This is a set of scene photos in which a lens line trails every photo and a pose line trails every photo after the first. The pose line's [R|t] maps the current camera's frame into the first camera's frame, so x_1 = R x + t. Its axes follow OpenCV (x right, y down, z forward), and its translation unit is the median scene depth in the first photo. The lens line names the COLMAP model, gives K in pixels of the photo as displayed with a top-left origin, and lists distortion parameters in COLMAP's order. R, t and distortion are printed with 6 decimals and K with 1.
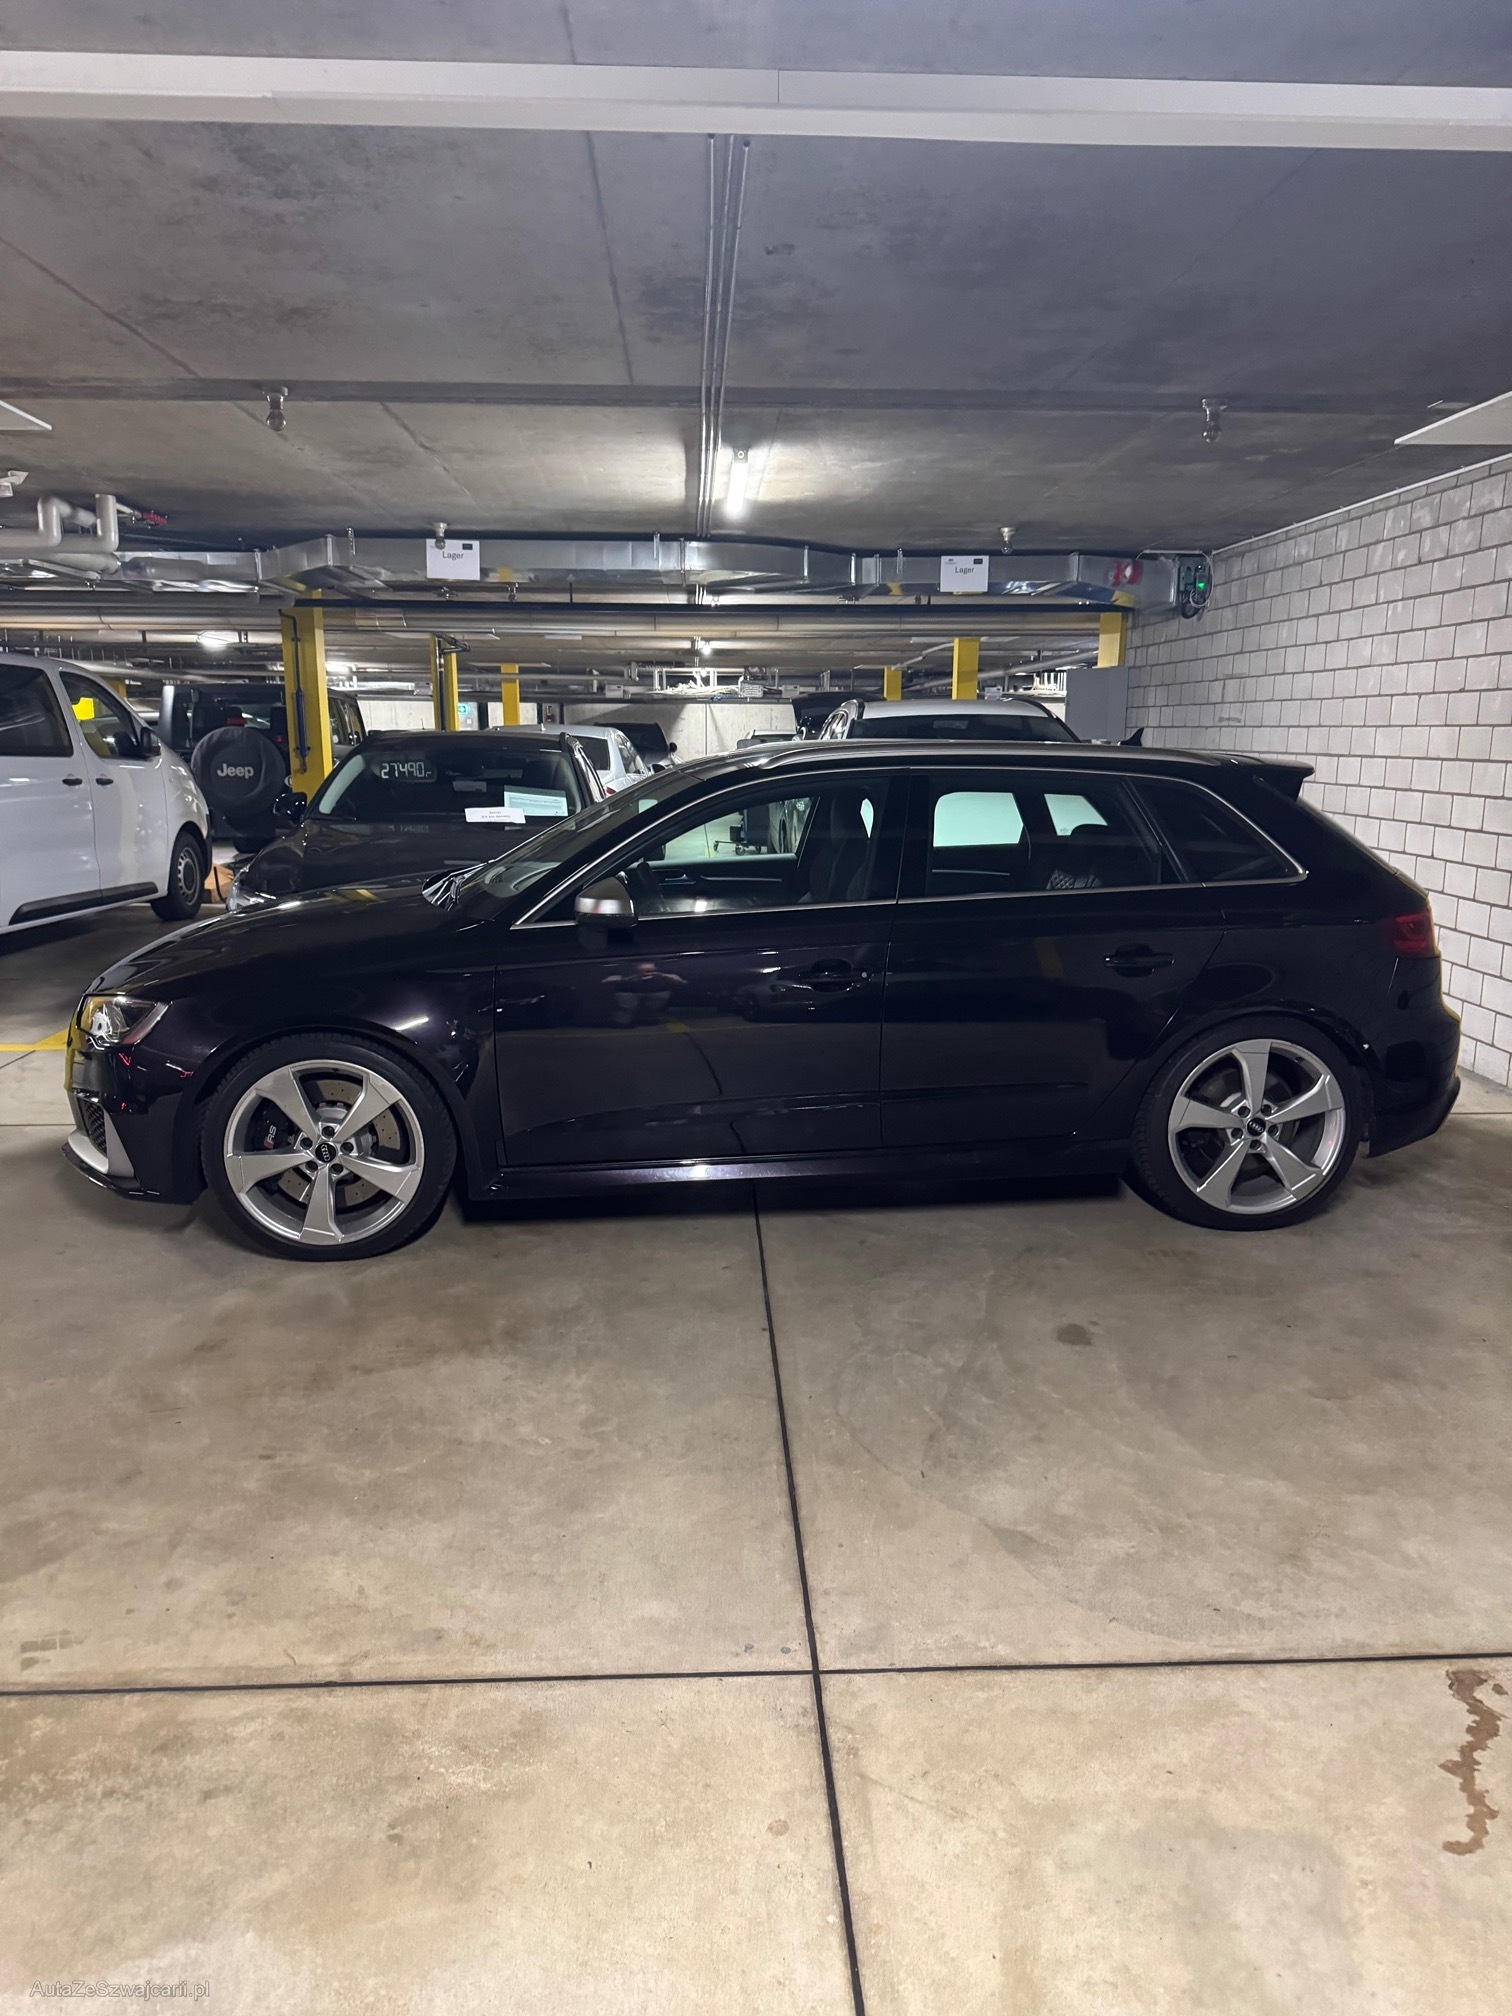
lens RADIAL K [[1428.5, 0, 769.6], [0, 1428.5, 1010.0], [0, 0, 1]] dist [0.055887, -0.070897]
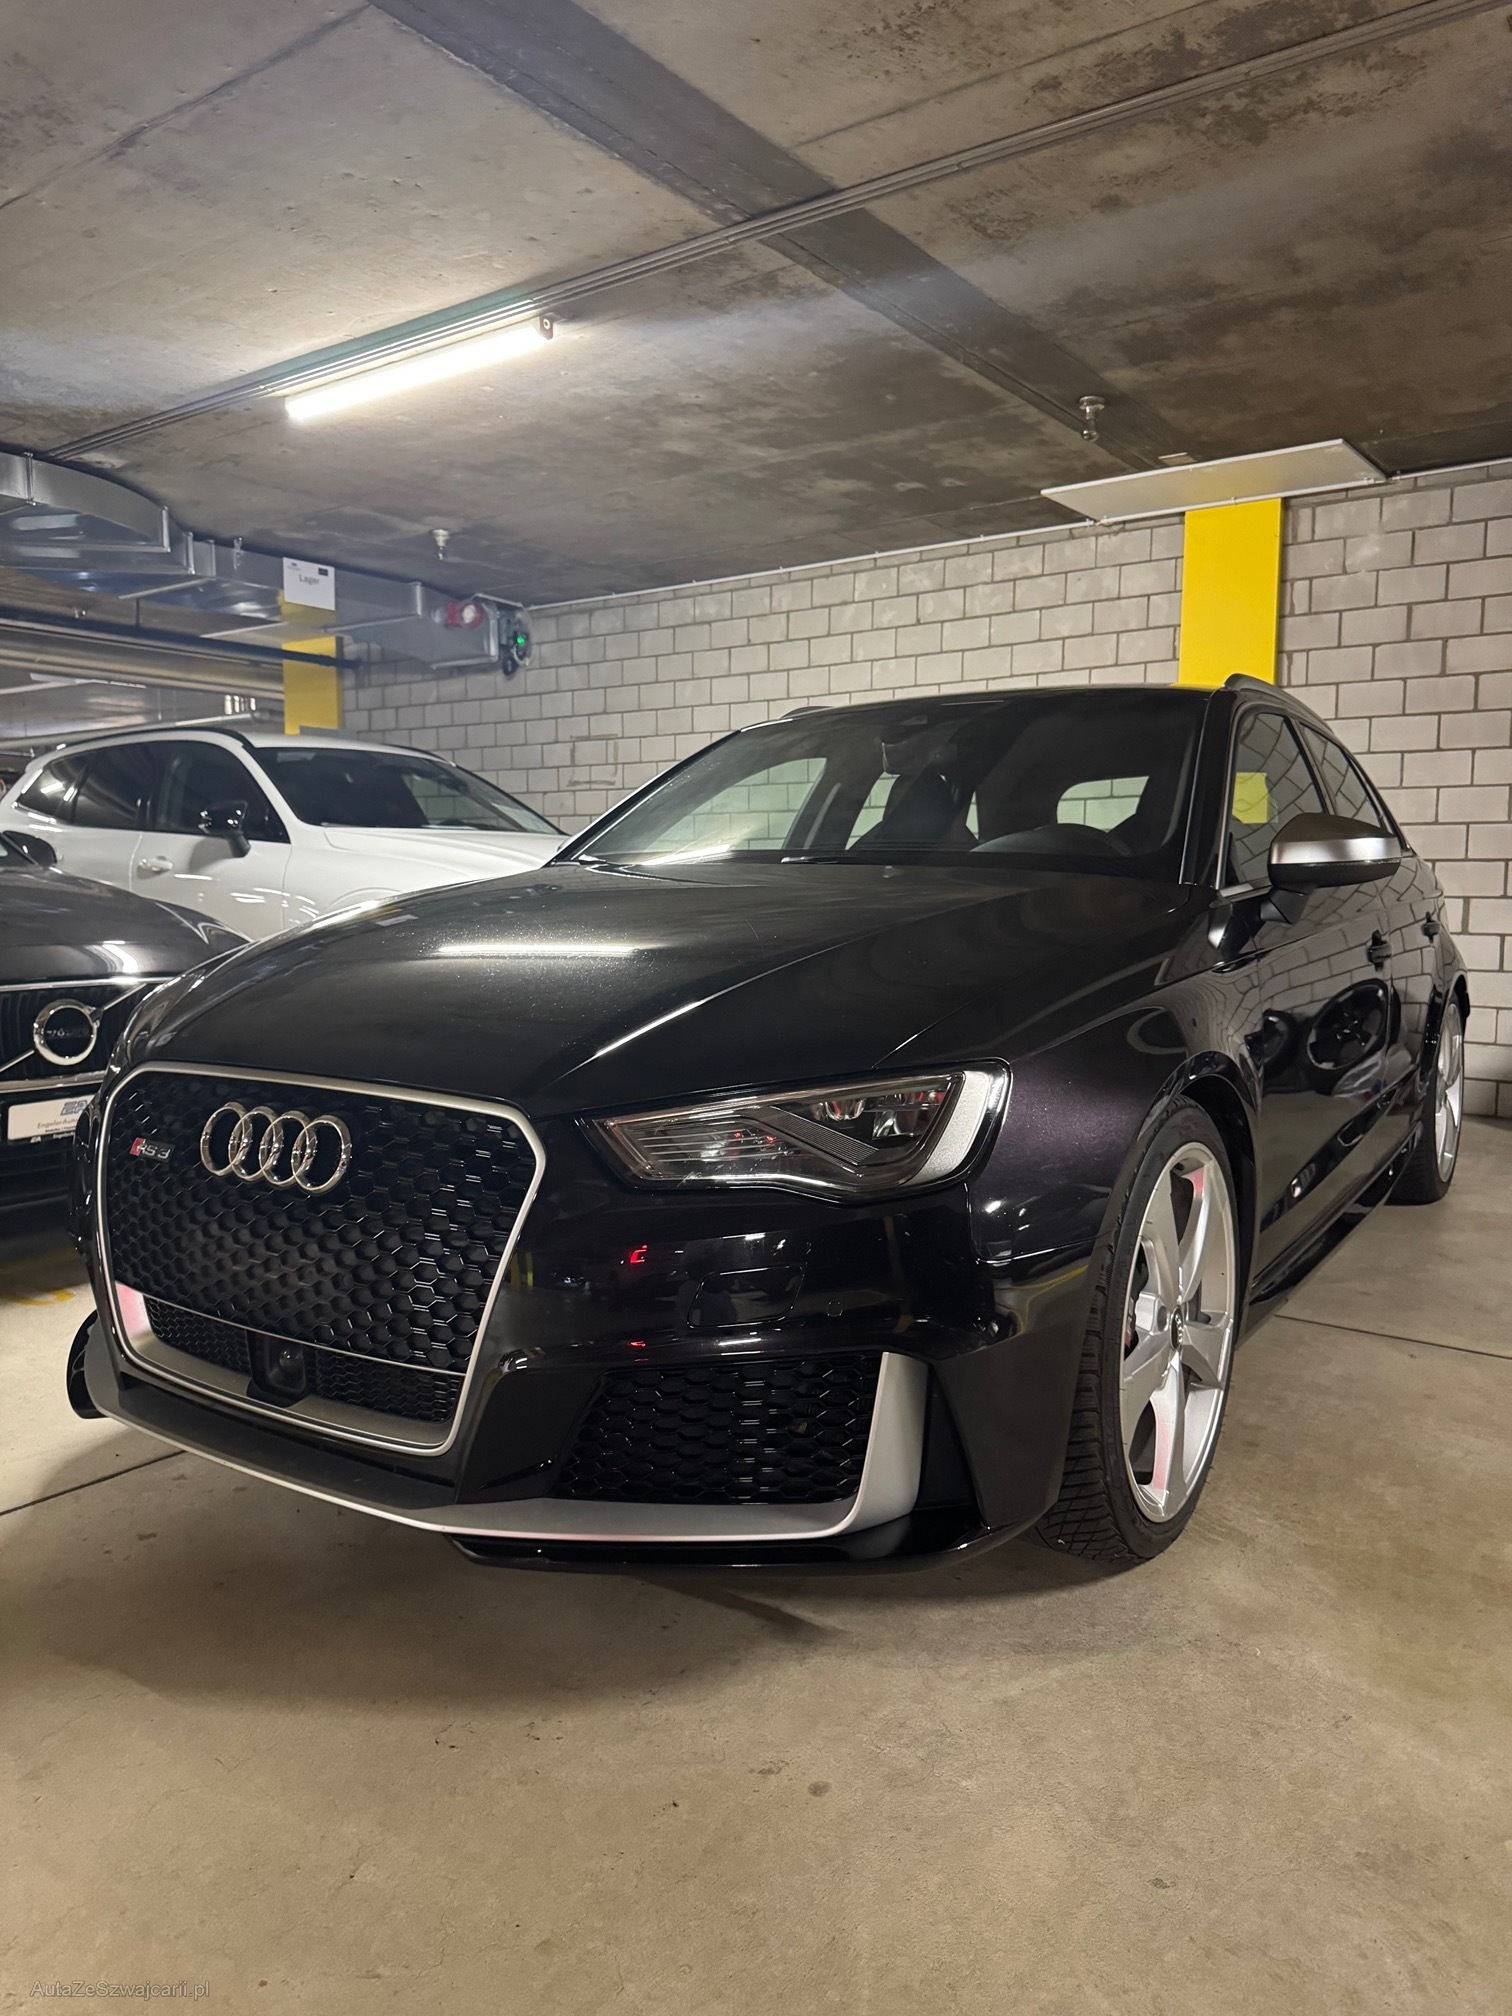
lens RADIAL K [[1428.5, 0, 763.0], [0, 1428.5, 1006.0], [0, 0, 1]] dist [0.055887, -0.070897]
pose [[0.628314, -0.069872, 0.774816, -0.794244], [0.149506, 0.988239, -0.032119, -0.020096], [-0.763459, 0.136020, 0.631371, 0.771352]]
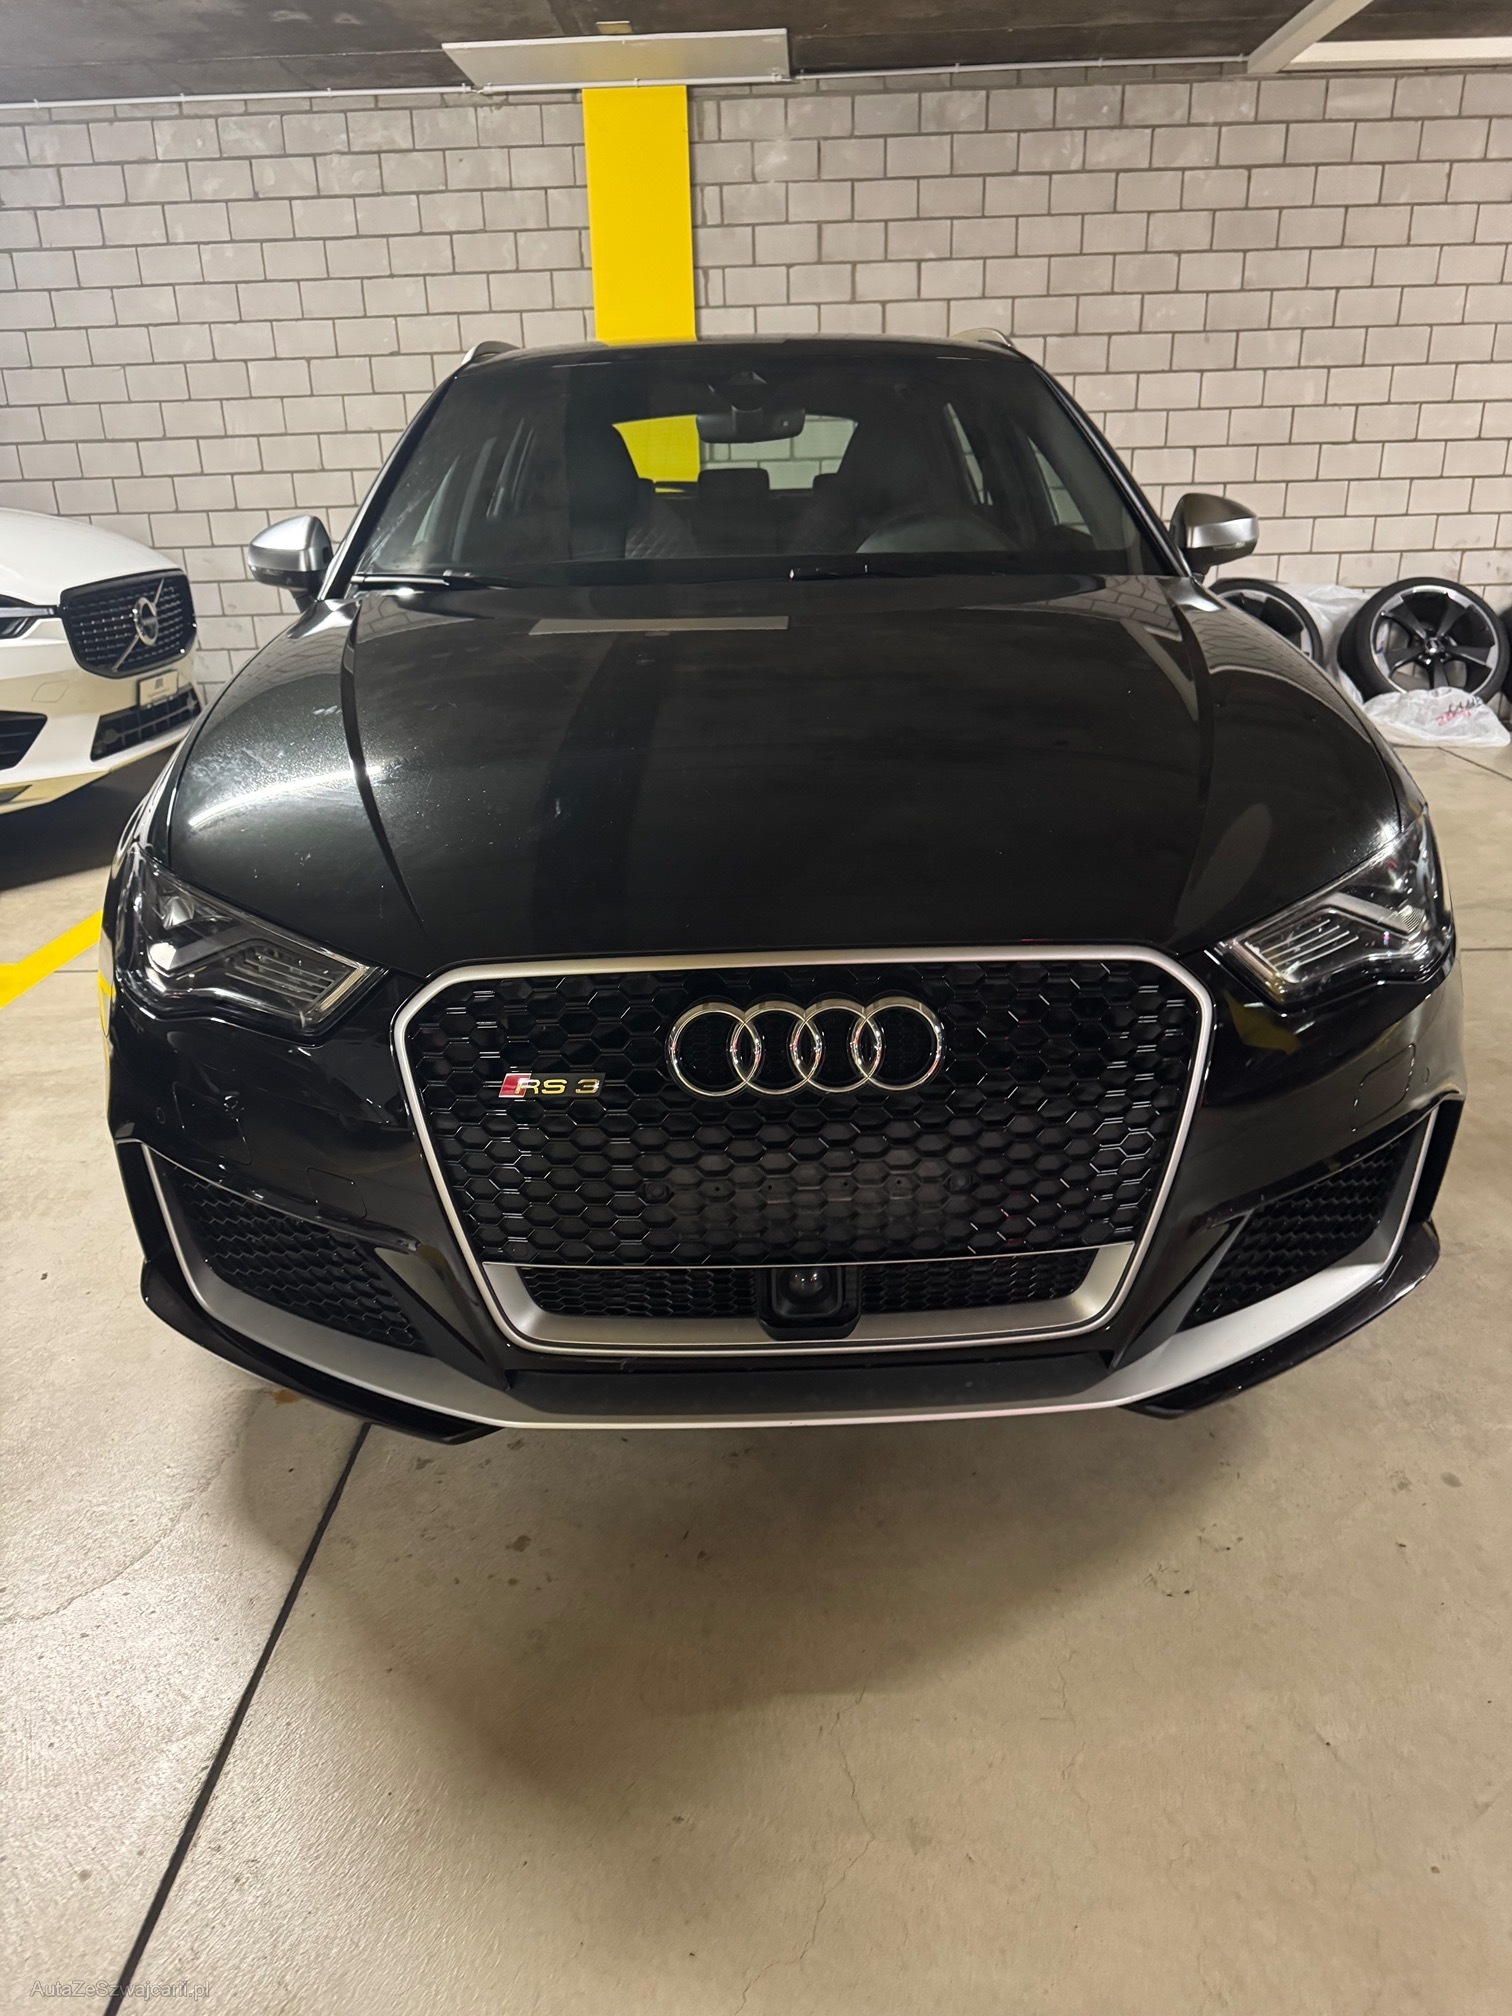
lens RADIAL K [[1428.5, 0, 745.3], [0, 1428.5, 1001.2], [0, 0, 1]] dist [0.055887, -0.070897]
pose [[0.075824, -0.351996, 0.932925, -0.870952], [0.222381, 0.918023, 0.328299, -0.144314], [-0.972007, 0.182572, 0.147885, 1.140840]]
